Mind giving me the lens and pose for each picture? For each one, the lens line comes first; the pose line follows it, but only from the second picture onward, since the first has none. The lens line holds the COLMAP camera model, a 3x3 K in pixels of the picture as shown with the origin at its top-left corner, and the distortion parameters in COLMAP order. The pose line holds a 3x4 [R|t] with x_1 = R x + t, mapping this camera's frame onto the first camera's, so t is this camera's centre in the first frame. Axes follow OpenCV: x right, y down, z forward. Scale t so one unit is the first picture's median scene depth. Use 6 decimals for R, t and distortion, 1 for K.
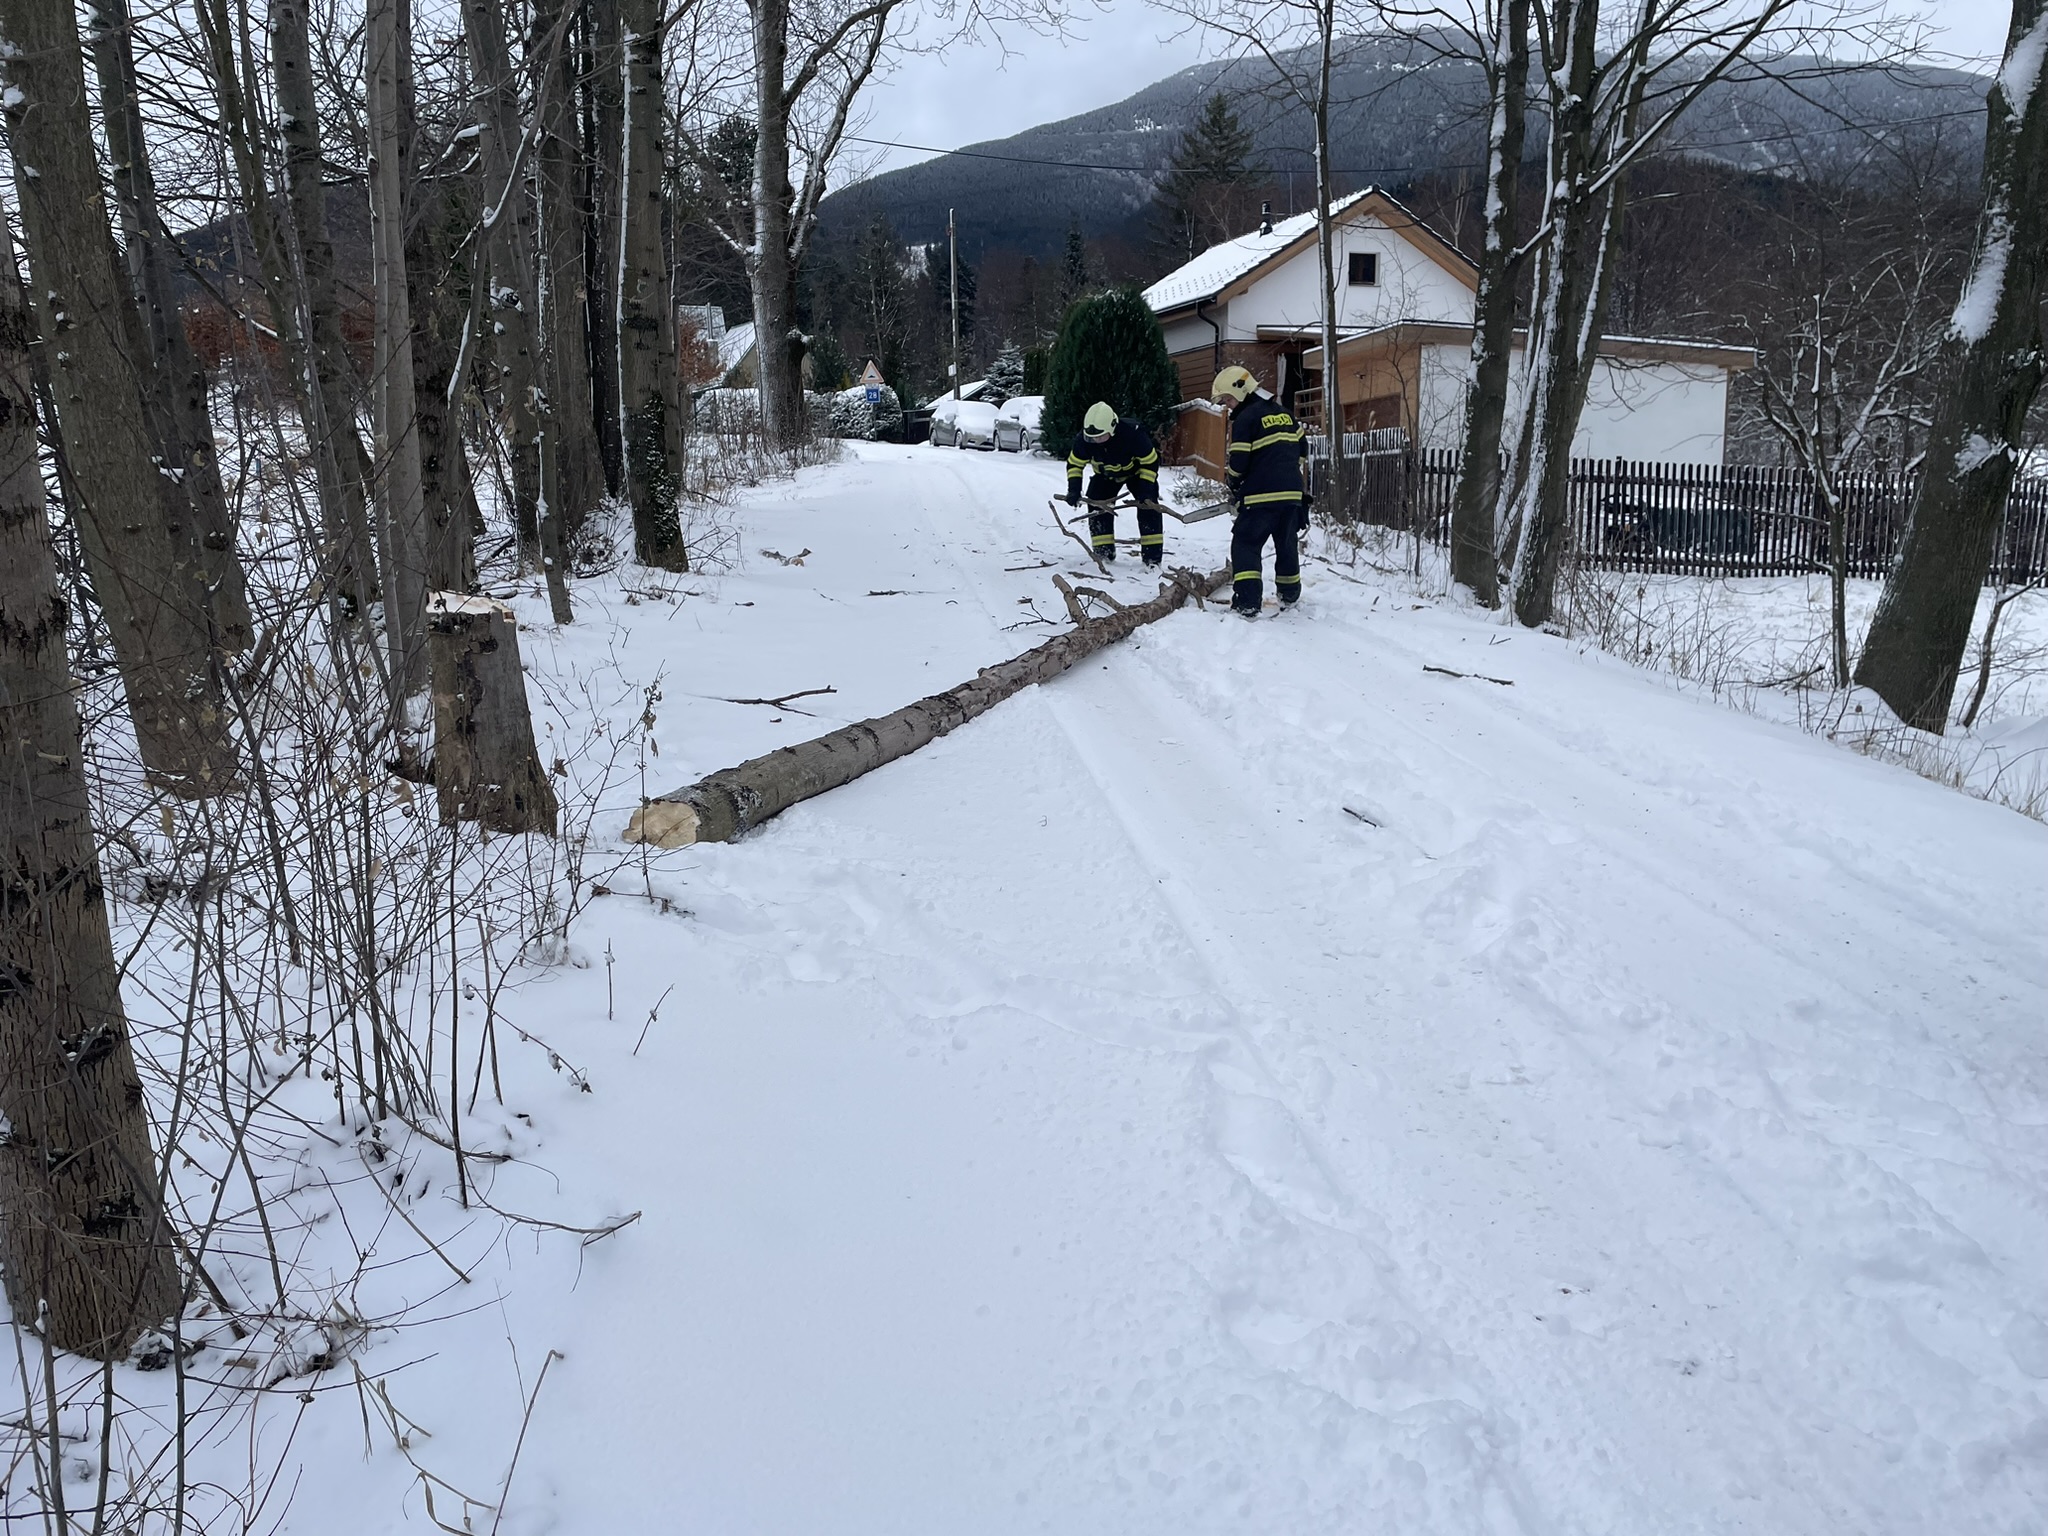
lens RADIAL K [[1585.4, 0, 1024.0], [0, 1585.4, 768.0], [0, 0, 1]] dist [0.069675, -0.097659]
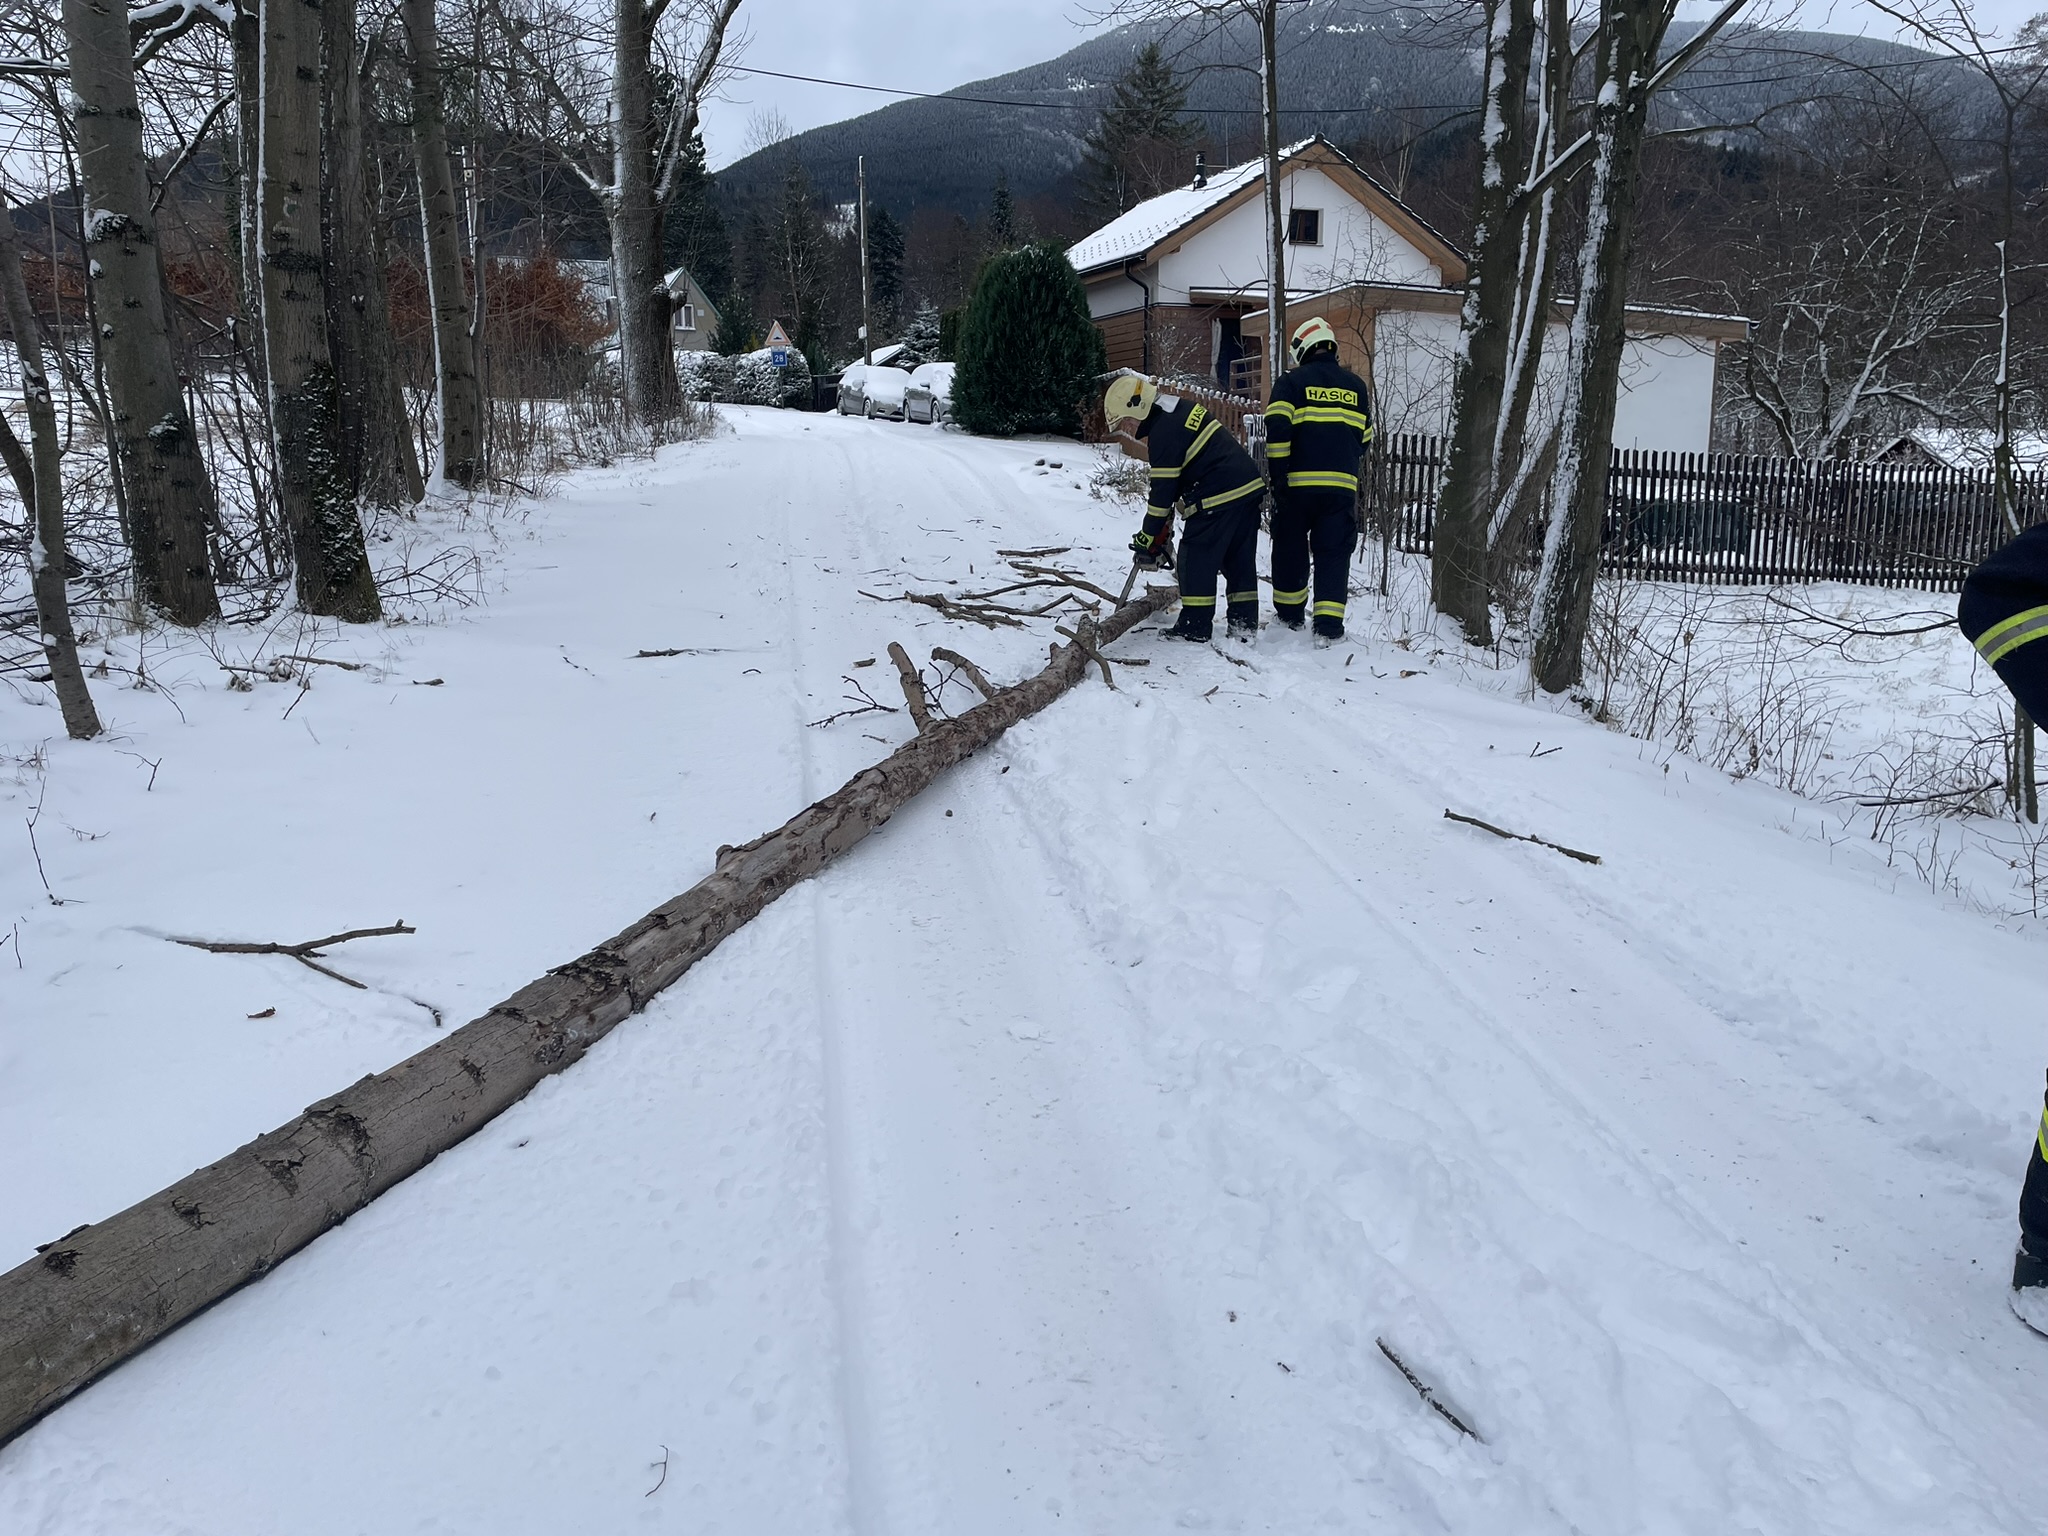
lens RADIAL K [[1585.4, 0, 1024.0], [0, 1585.4, 768.0], [0, 0, 1]] dist [0.069675, -0.097659]
pose [[0.999135, -0.001152, 0.041576, 0.016636], [0.000245, 0.999762, 0.021811, -0.028753], [-0.041592, -0.021782, 0.998897, 0.111012]]
